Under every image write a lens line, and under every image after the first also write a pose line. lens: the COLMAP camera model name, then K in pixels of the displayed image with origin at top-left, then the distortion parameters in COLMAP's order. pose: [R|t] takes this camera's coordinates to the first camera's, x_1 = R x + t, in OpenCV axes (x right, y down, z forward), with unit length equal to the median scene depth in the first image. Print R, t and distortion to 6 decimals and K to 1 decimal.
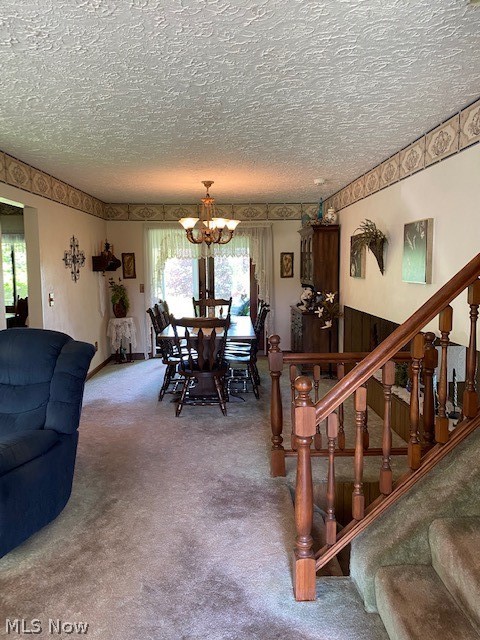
lens RADIAL K [[486.3, 0, 240.9], [0, 486.3, 320.8], [0, 0, 1]] dist [-0.038755, -0.001934]
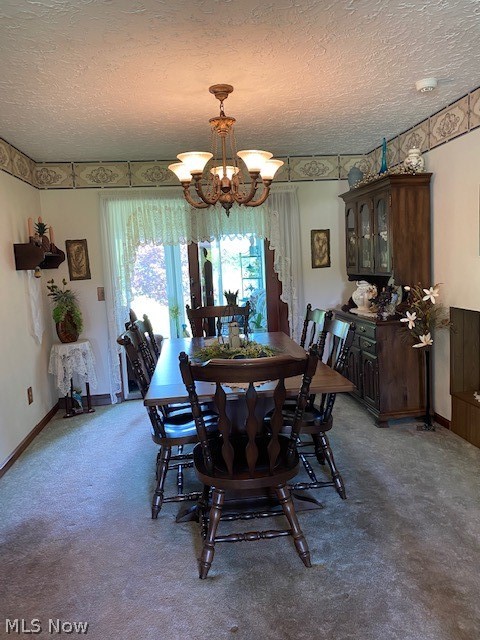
lens RADIAL K [[486.3, 0, 238.6], [0, 486.3, 316.9], [0, 0, 1]] dist [-0.038755, -0.001934]
pose [[0.995250, -0.052924, 0.081711, -0.079917], [0.053225, 0.998581, -0.001503, -0.027446], [-0.081515, 0.005845, 0.996655, 0.360808]]
